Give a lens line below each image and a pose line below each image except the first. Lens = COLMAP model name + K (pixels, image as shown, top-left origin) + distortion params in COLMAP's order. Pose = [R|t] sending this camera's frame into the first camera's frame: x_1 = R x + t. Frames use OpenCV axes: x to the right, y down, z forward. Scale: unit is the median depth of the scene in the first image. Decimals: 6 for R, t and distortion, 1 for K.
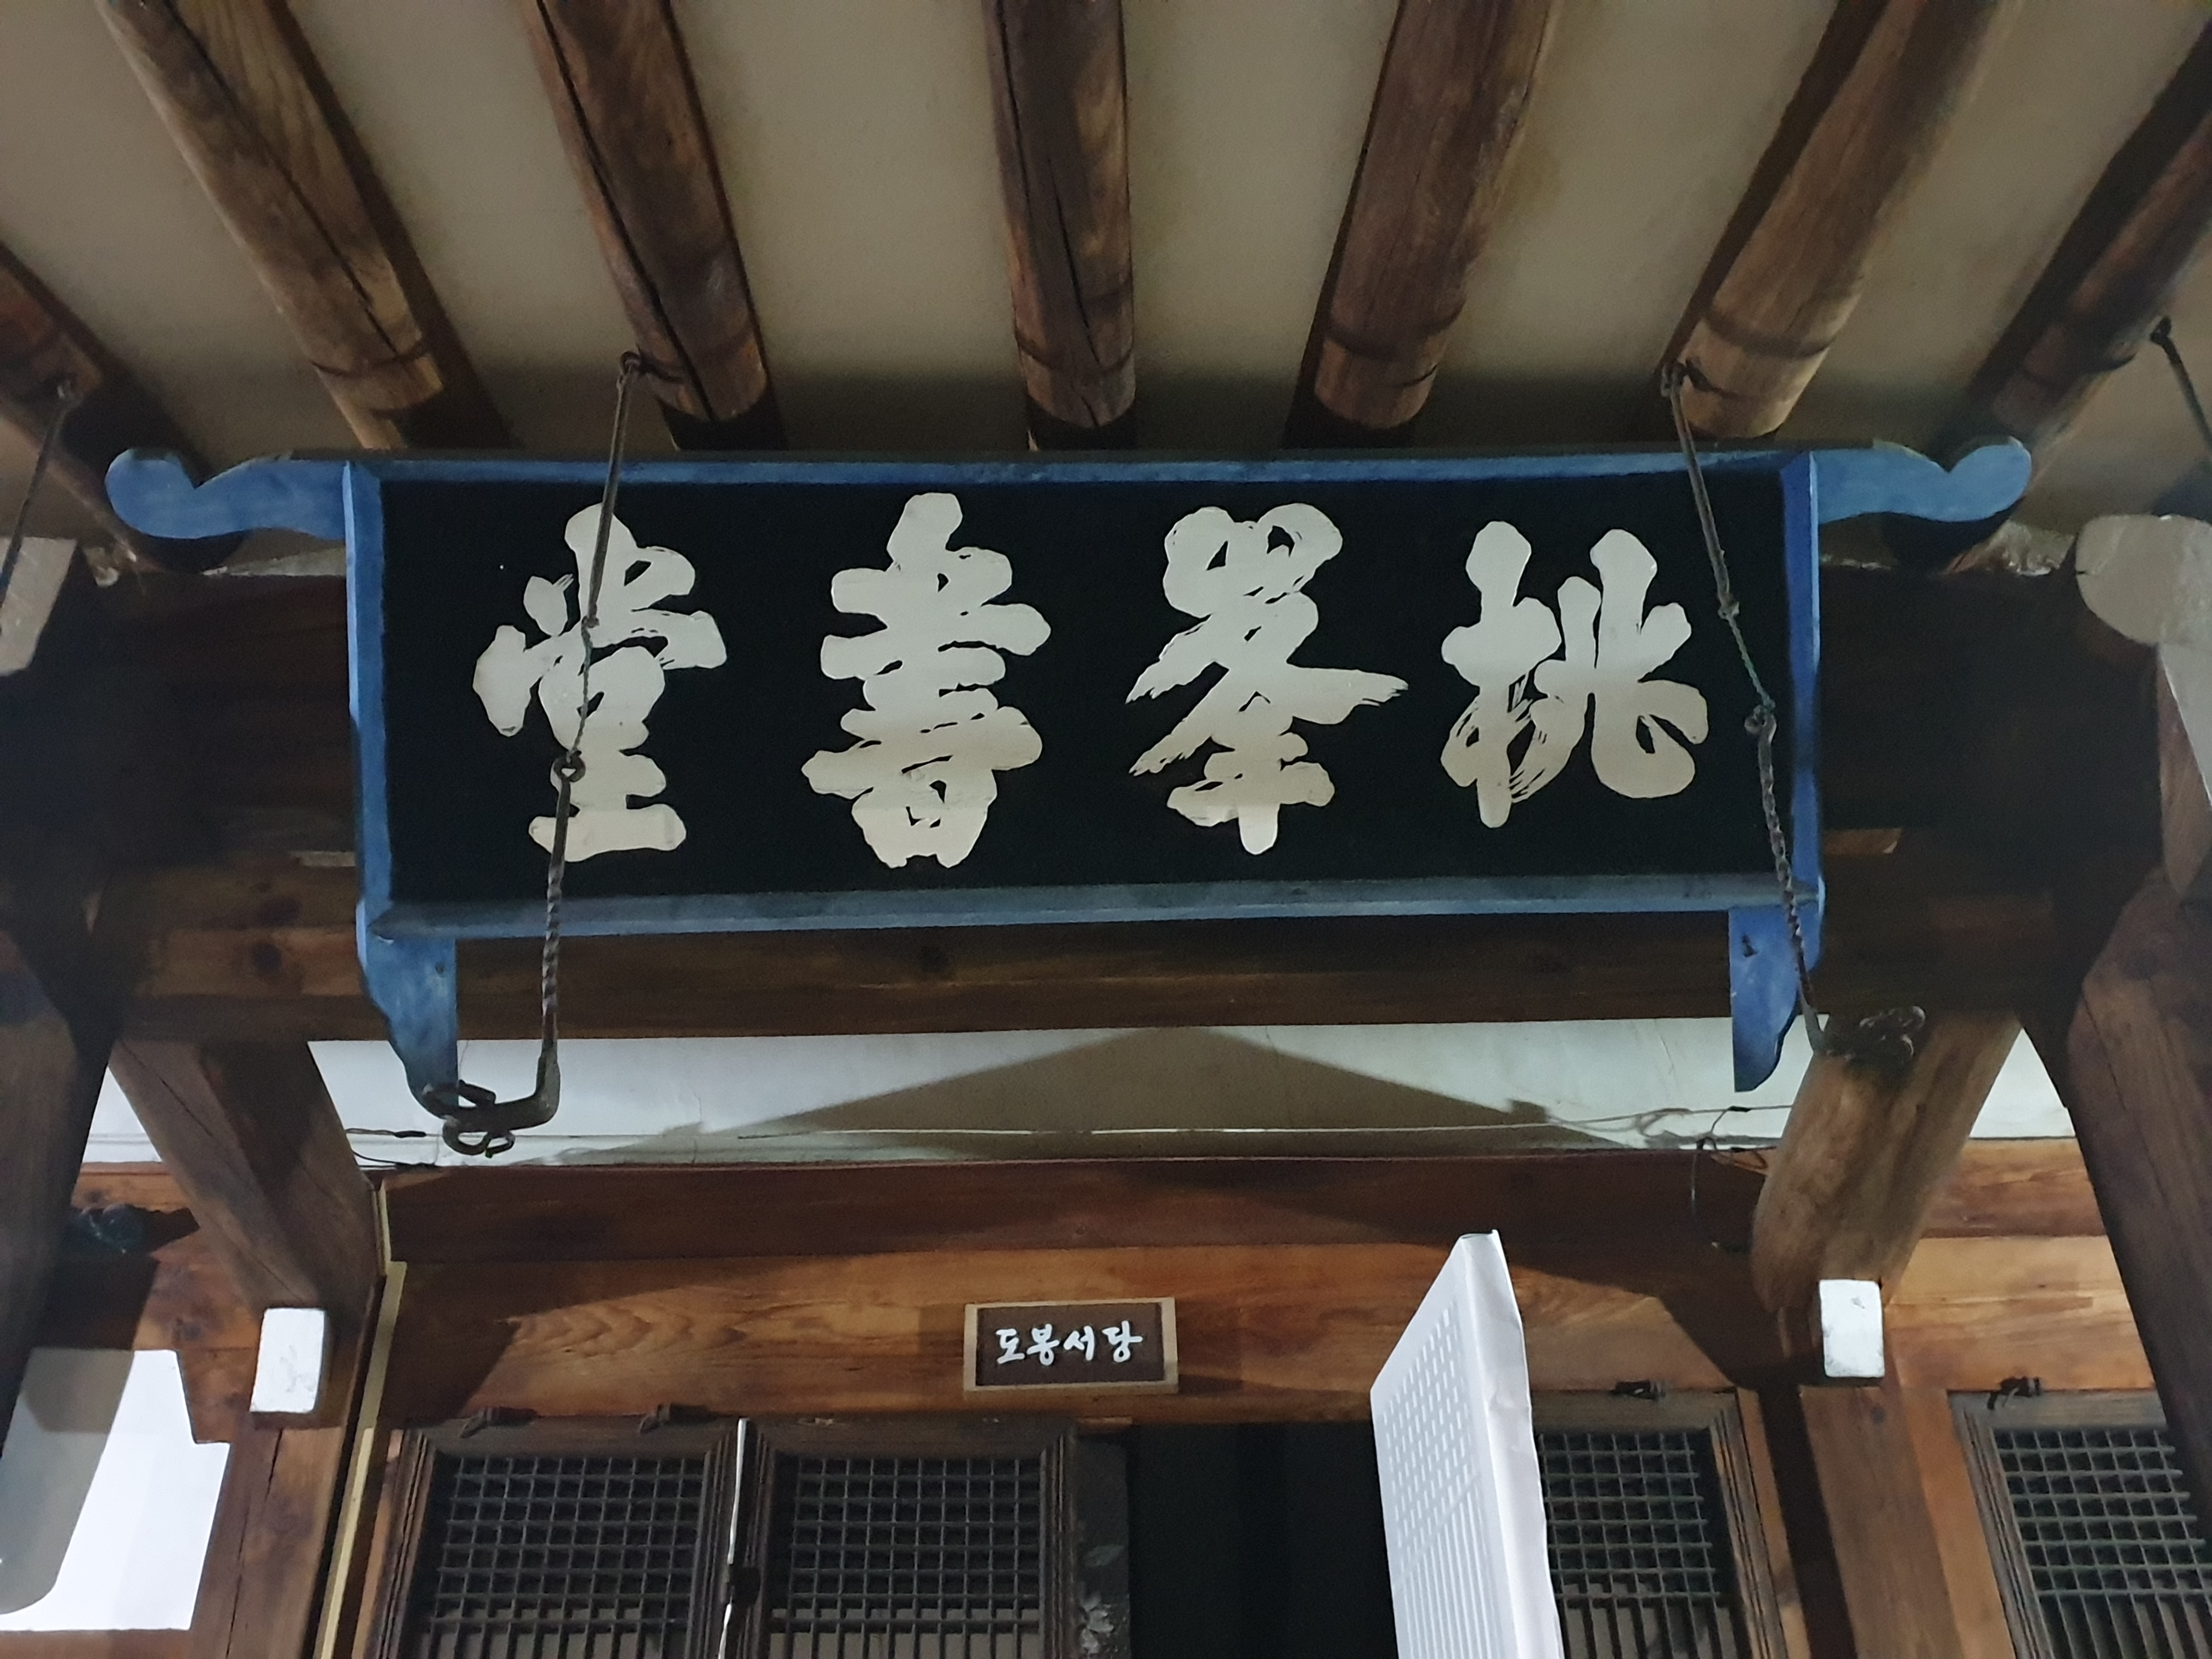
lens RADIAL K [[2251.6, 0, 1106.0], [0, 2251.6, 829.5], [0, 0, 1]] dist [0.266484, -0.903772]
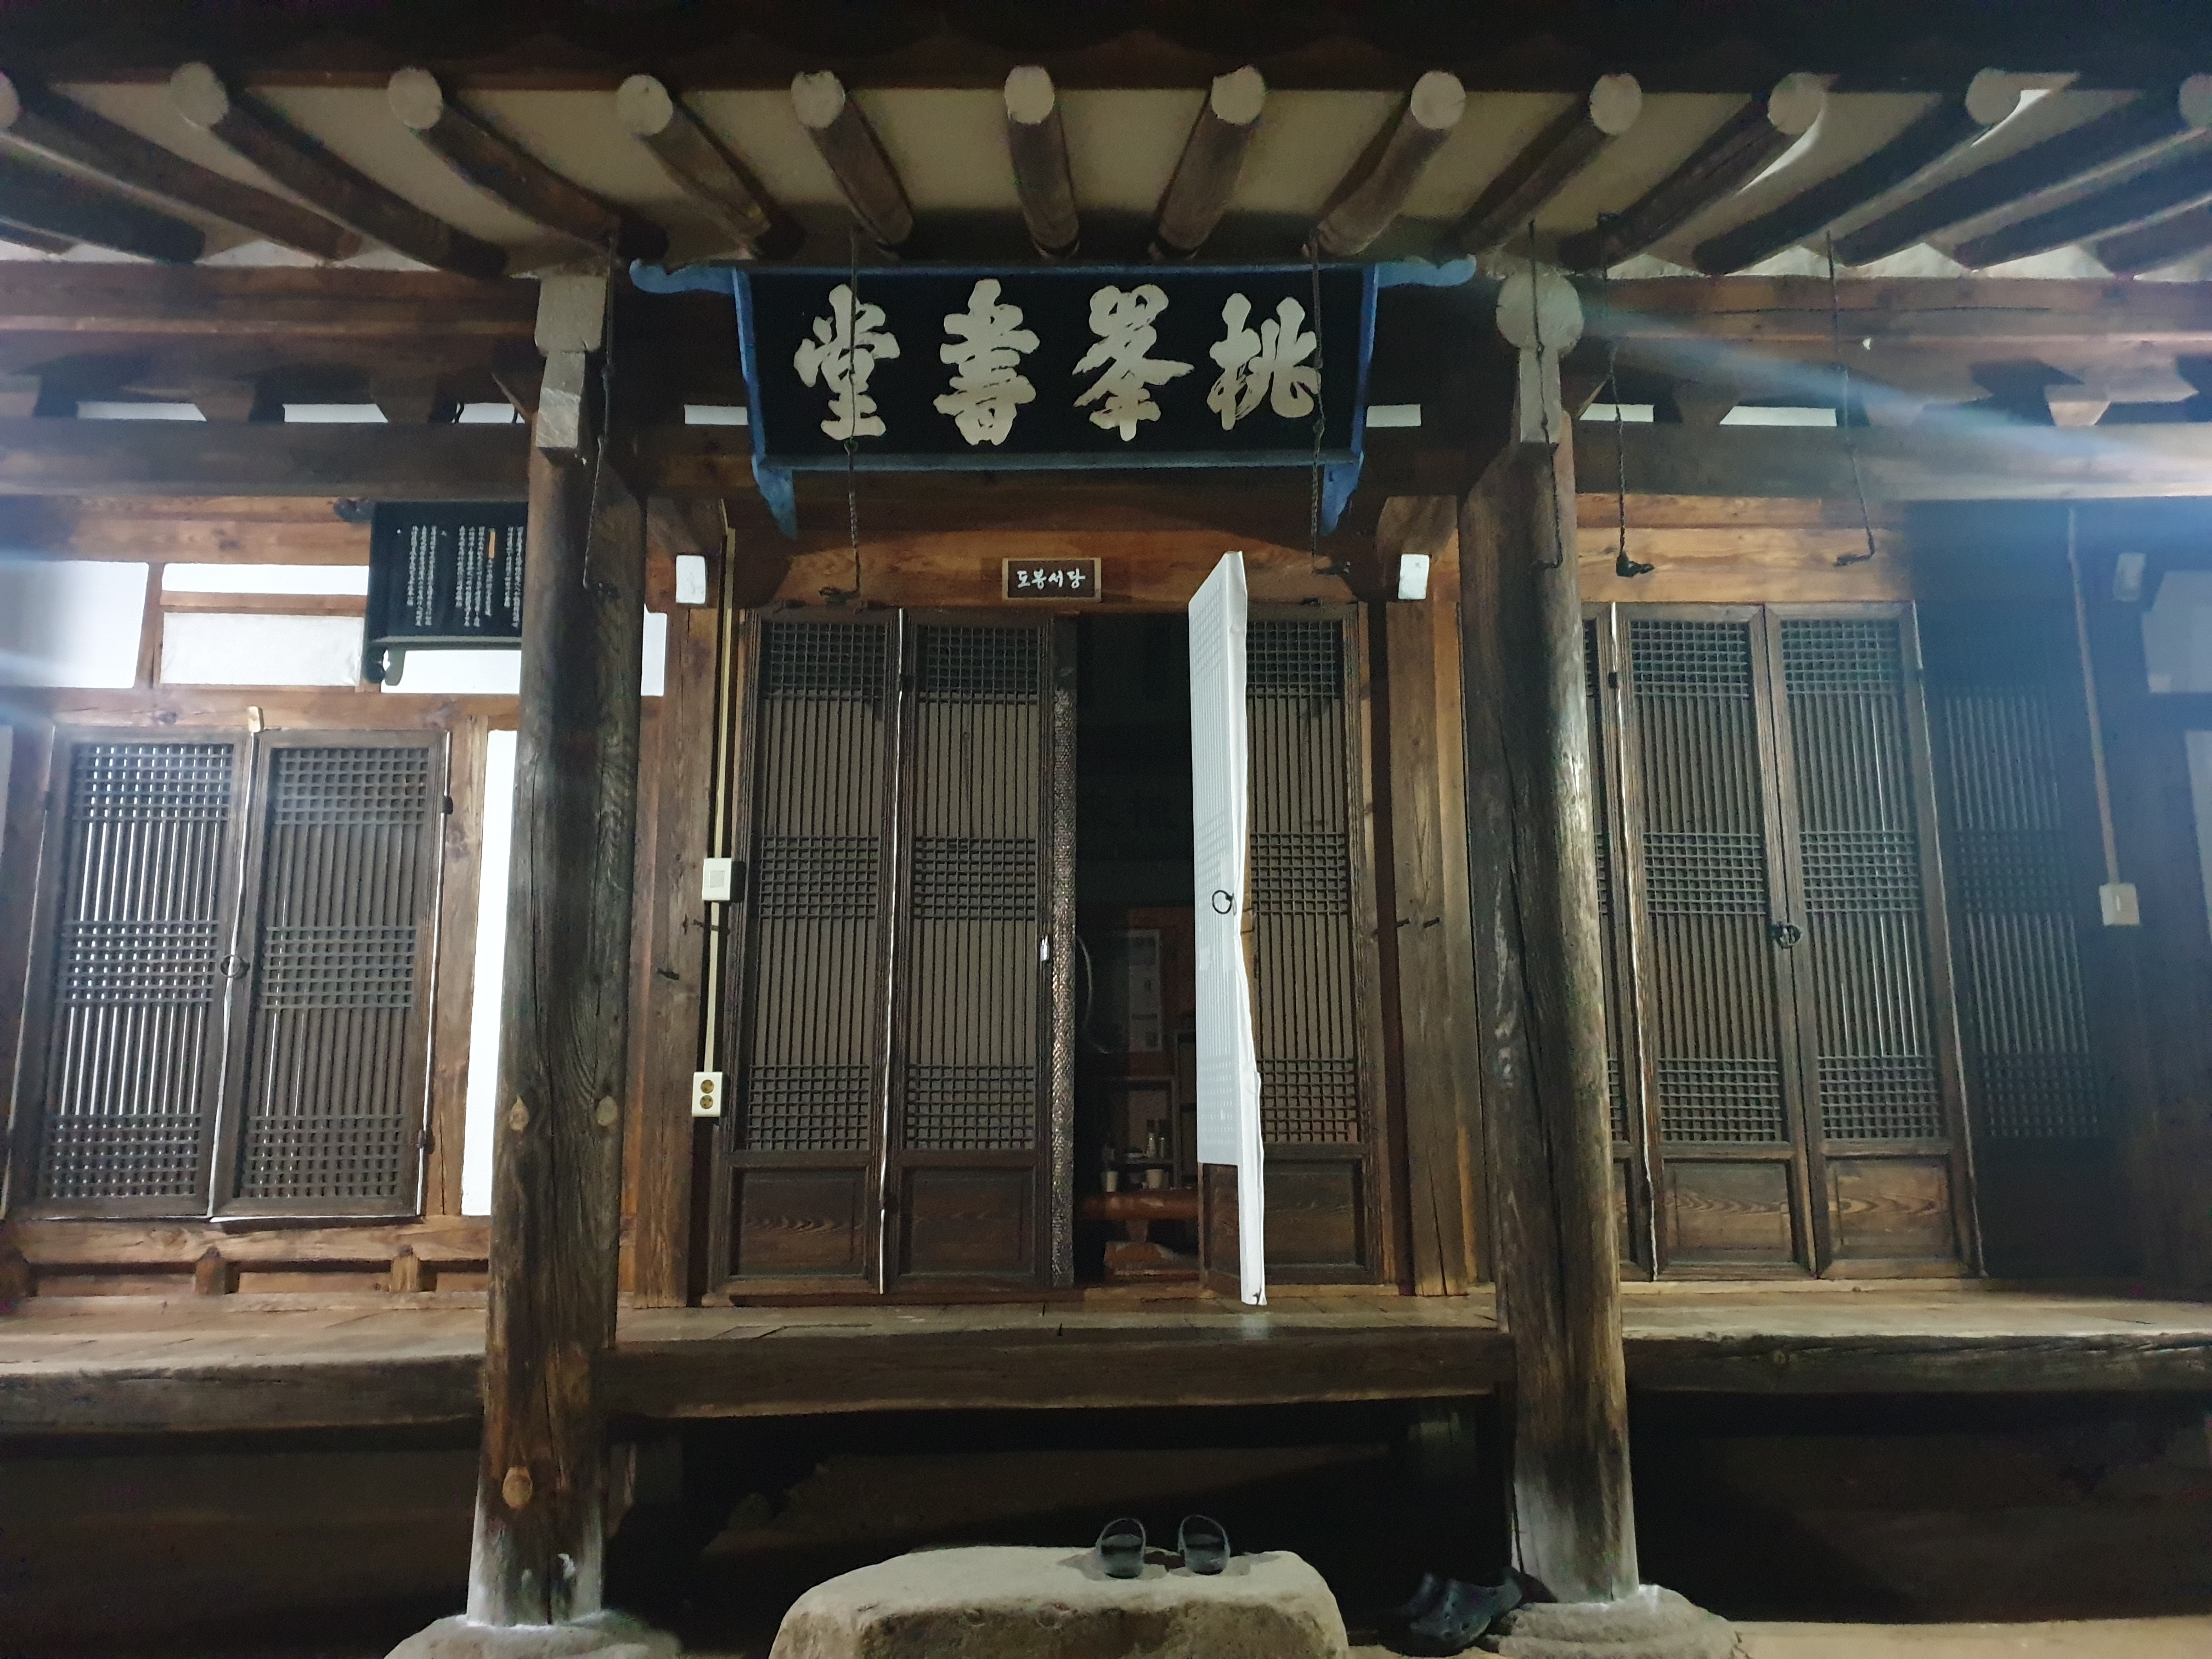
lens RADIAL K [[1673.6, 0, 1103.4], [0, 1673.6, 778.4], [0, 0, 1]] dist [0.007786, -0.003355]
pose [[0.999840, 0.015451, 0.009013, 0.031409], [-0.017848, 0.895168, 0.445371, -0.446963], [-0.001187, -0.445461, 0.895301, -0.716295]]
